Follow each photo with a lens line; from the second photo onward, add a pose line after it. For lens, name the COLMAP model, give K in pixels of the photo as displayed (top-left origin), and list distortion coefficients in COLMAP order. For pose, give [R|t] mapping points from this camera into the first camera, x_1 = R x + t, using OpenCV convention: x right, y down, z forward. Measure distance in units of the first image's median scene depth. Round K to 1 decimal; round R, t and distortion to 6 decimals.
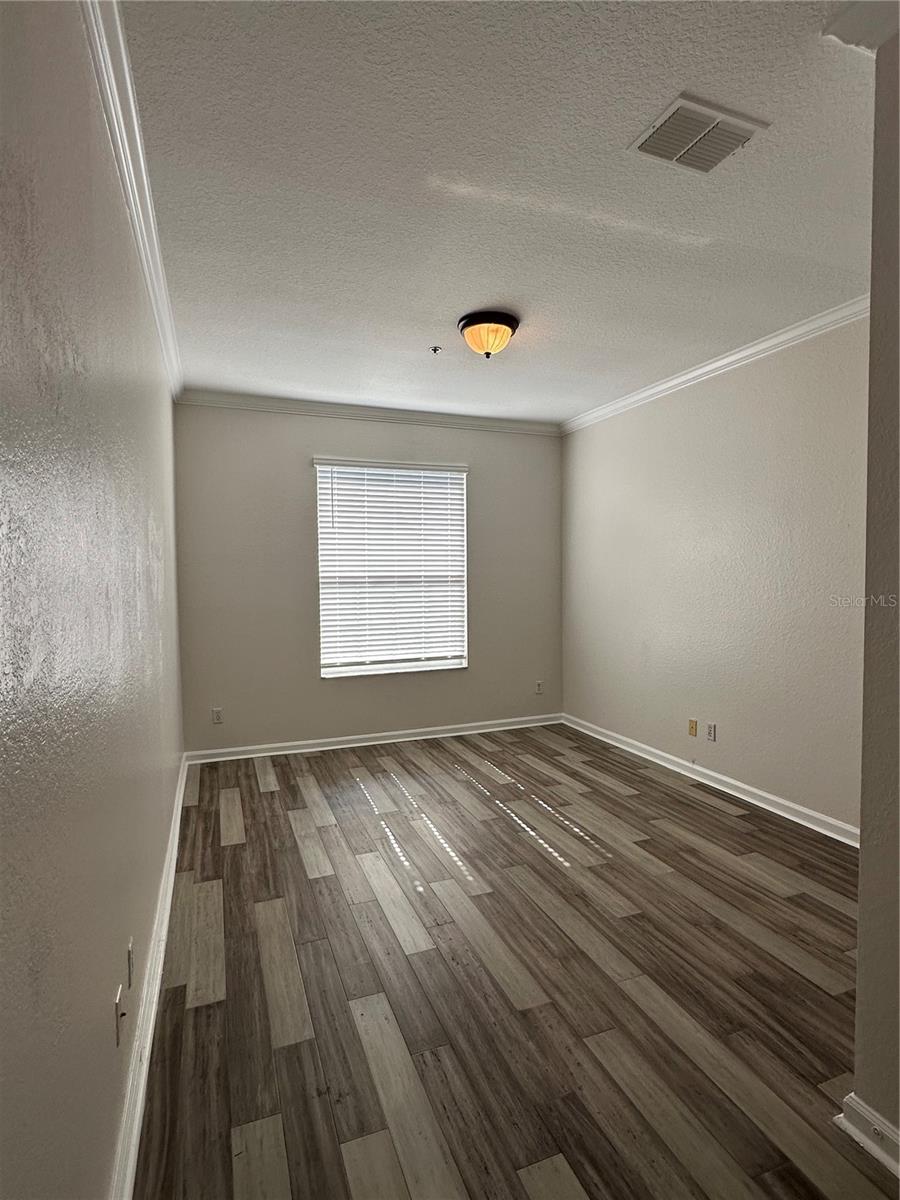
lens RADIAL K [[616.9, 0, 452.9], [0, 616.9, 600.2], [0, 0, 1]] dist [0.001149, -0.000006]
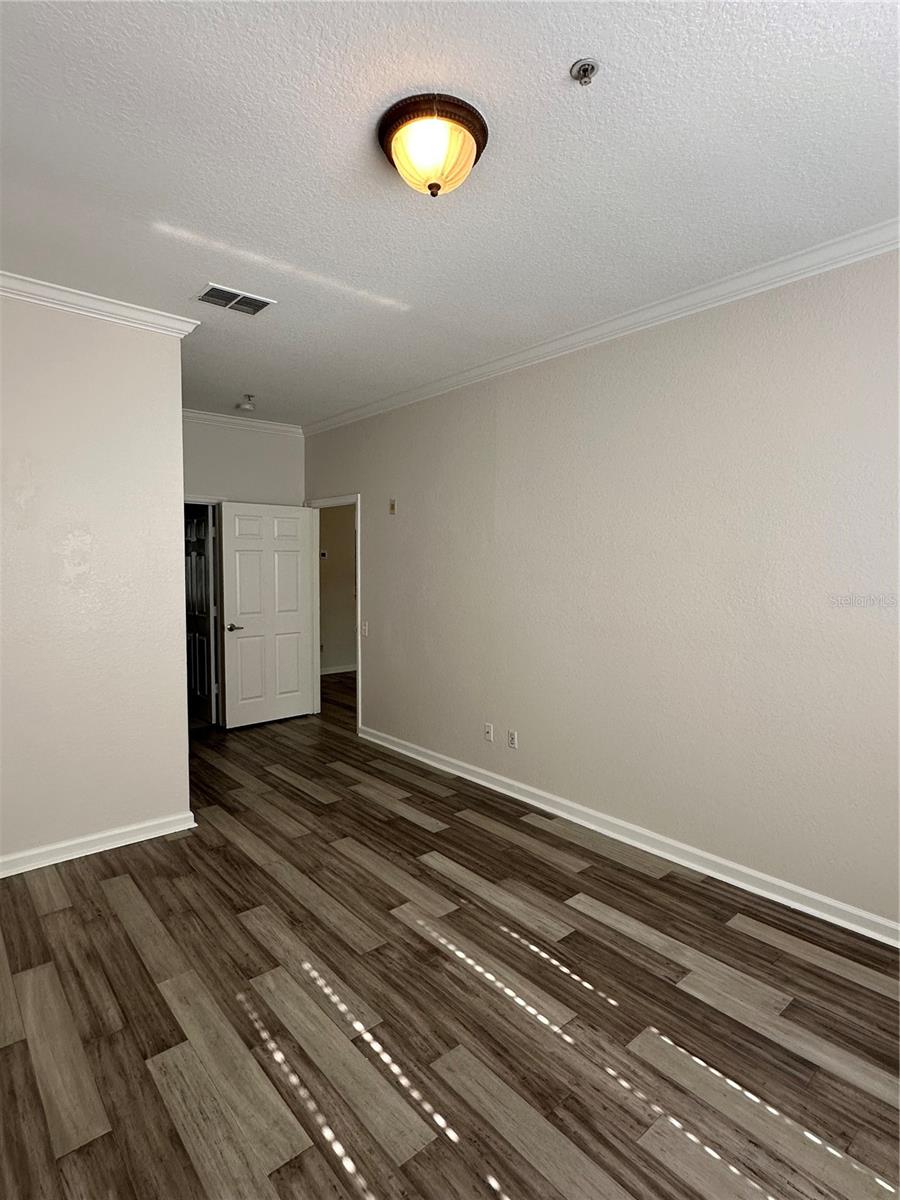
lens RADIAL K [[616.9, 0, 449.9], [0, 616.9, 598.7], [0, 0, 1]] dist [0.001149, -0.000006]
pose [[-0.941222, 0.023498, -0.336971, 0.260136], [-0.013100, 0.994288, 0.105925, -0.098508], [0.337536, 0.104113, -0.935537, 1.699849]]
